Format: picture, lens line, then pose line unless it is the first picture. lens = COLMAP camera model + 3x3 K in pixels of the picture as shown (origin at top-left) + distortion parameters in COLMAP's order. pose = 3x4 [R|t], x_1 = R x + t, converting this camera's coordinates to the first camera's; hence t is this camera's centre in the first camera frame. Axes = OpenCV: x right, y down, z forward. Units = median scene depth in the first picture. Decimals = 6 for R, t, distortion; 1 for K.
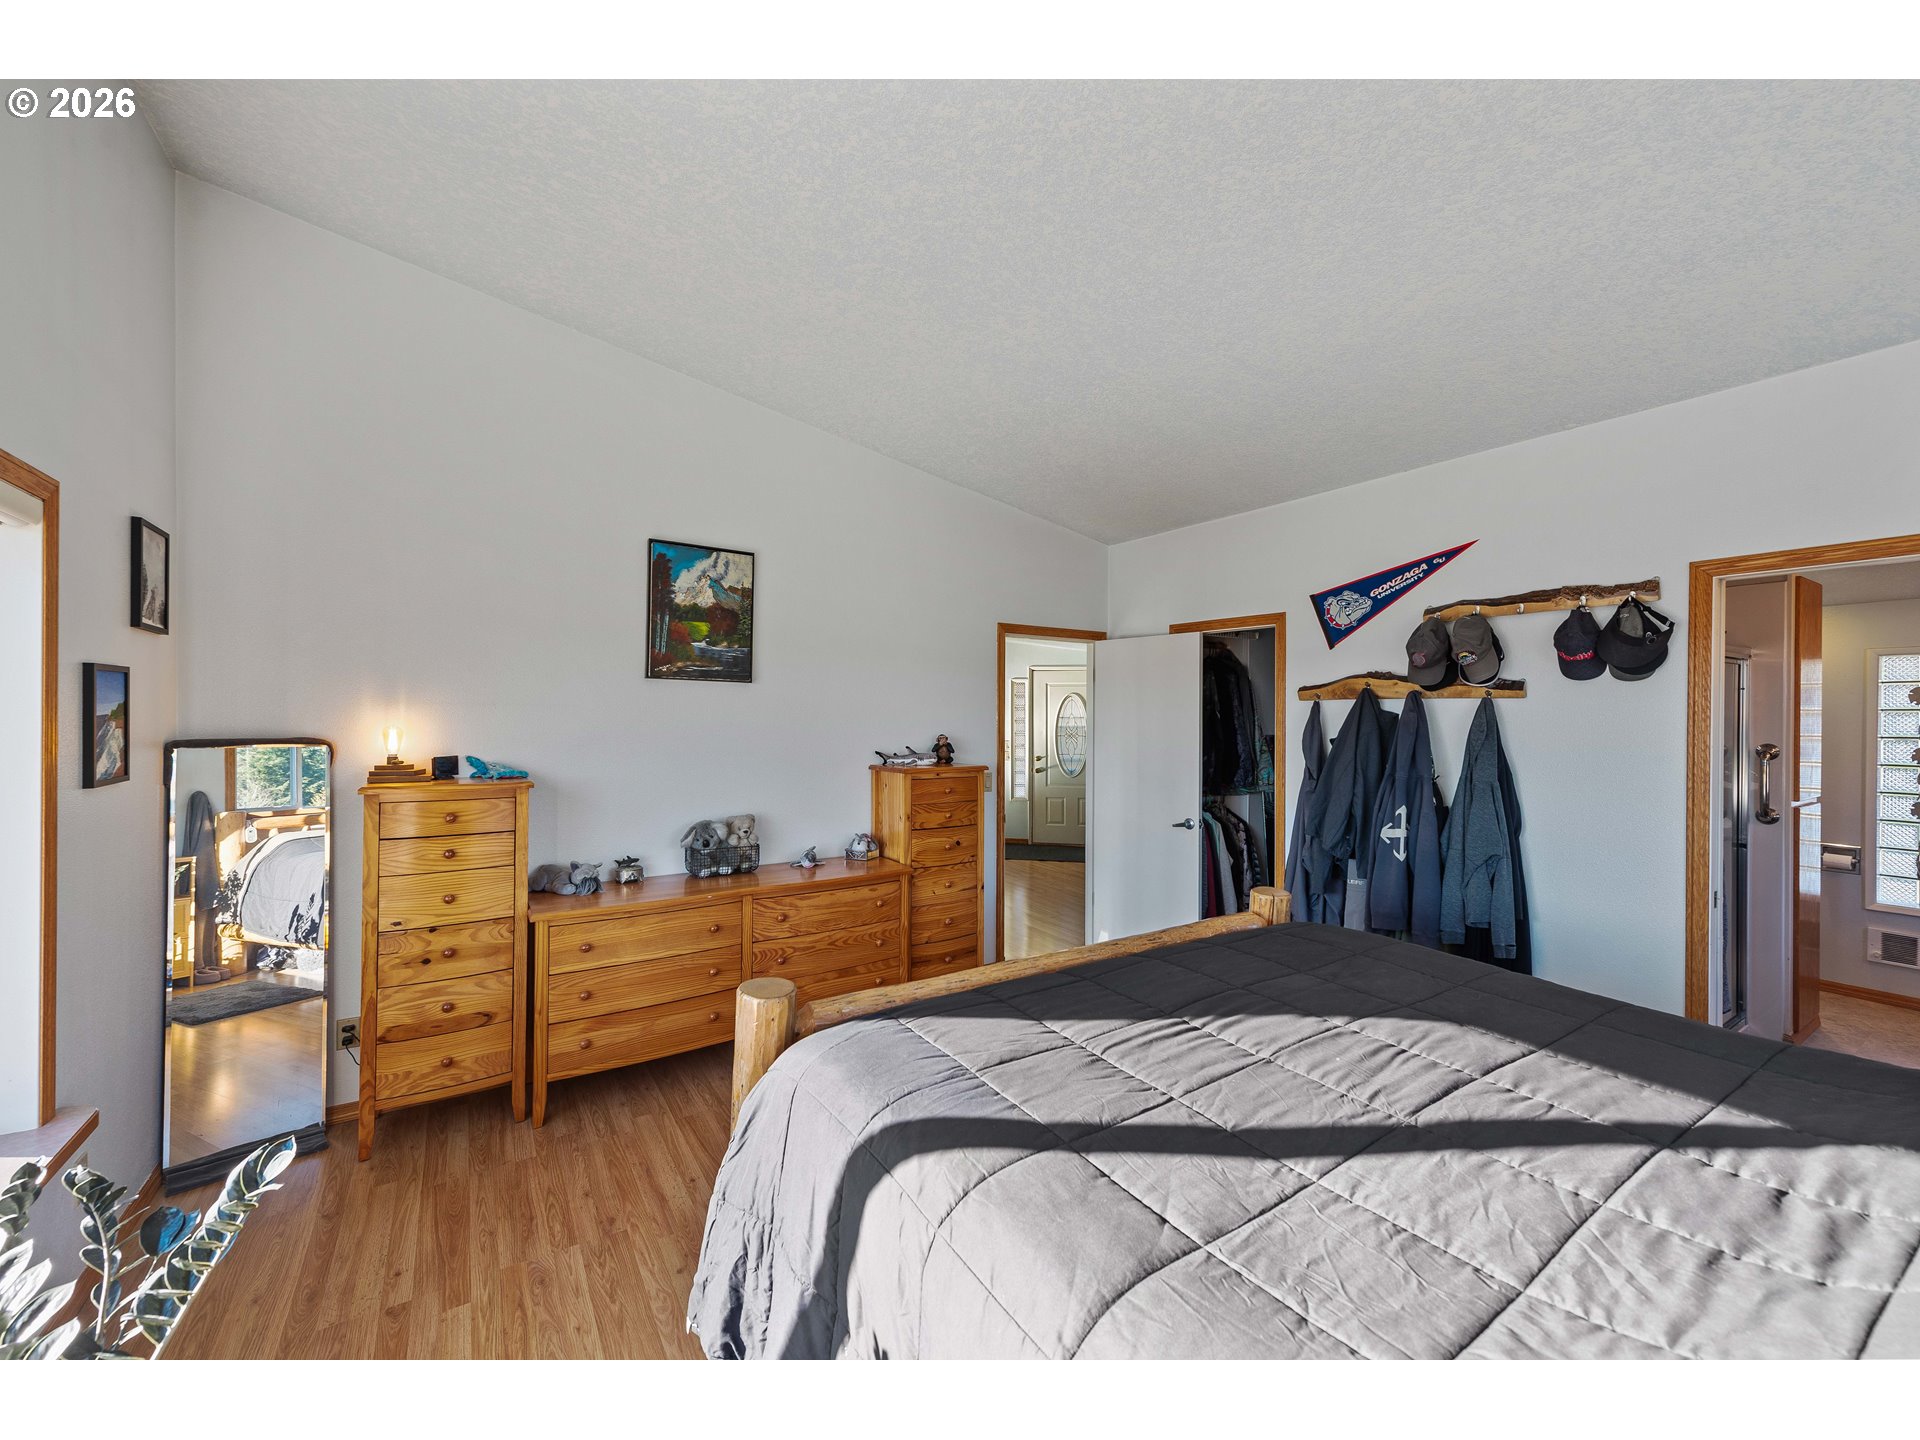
lens RADIAL K [[772.8, 0, 958.2], [0, 772.8, 715.2], [0, 0, 1]] dist [0.009347, 0.000035]
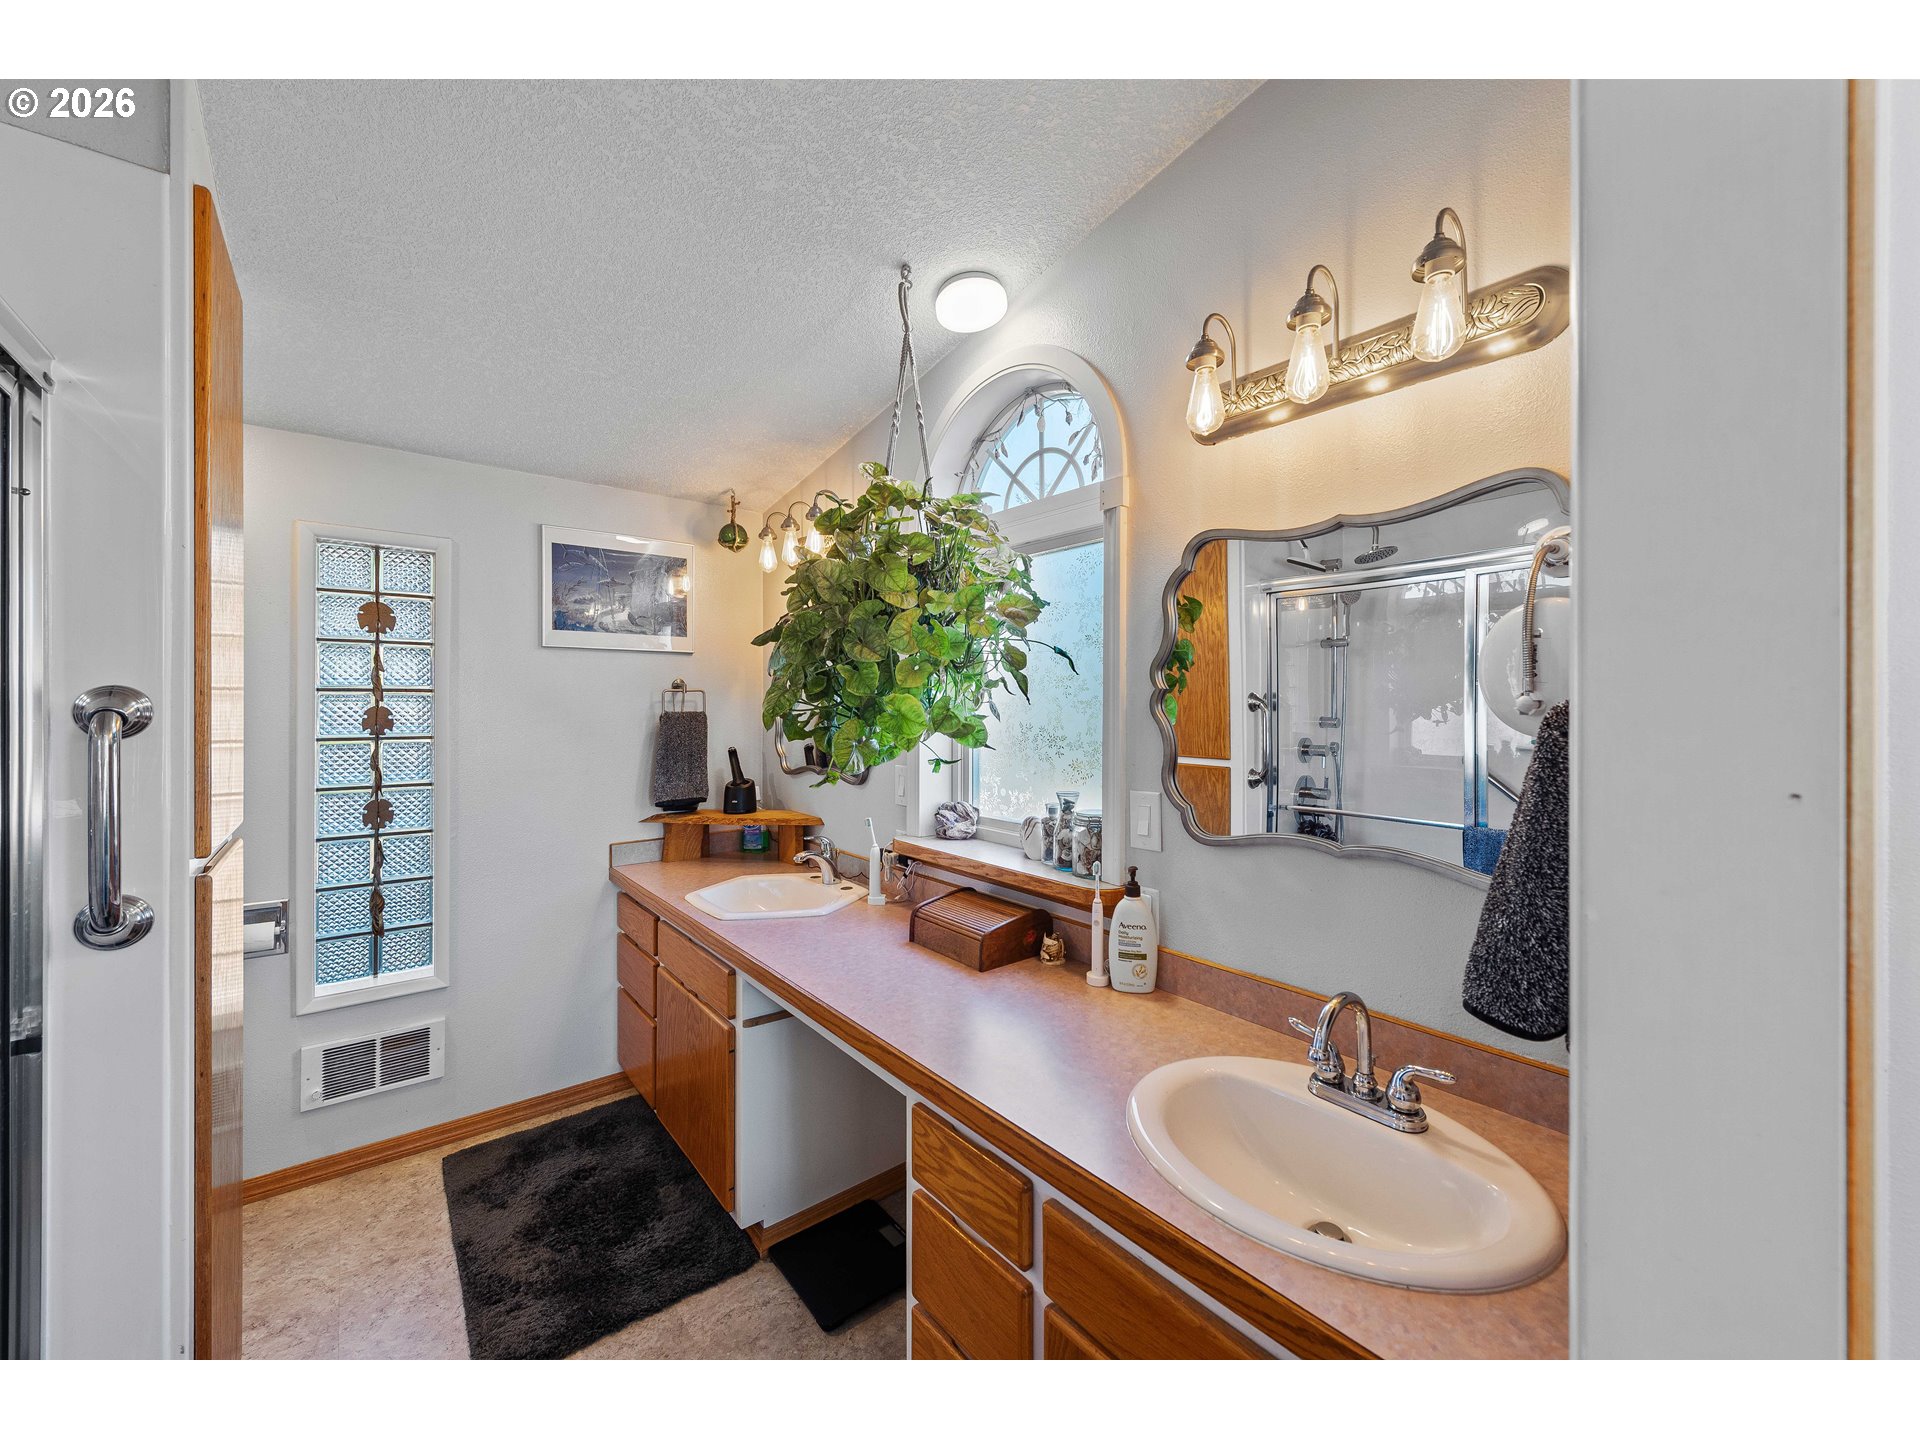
lens RADIAL K [[772.8, 0, 958.2], [0, 772.8, 715.2], [0, 0, 1]] dist [0.009347, 0.000035]
pose [[-0.072202, -0.016230, 0.997258, 0.700156], [-0.001849, 0.999868, 0.016138, 0.042519], [-0.997388, -0.000679, -0.072222, 0.684907]]
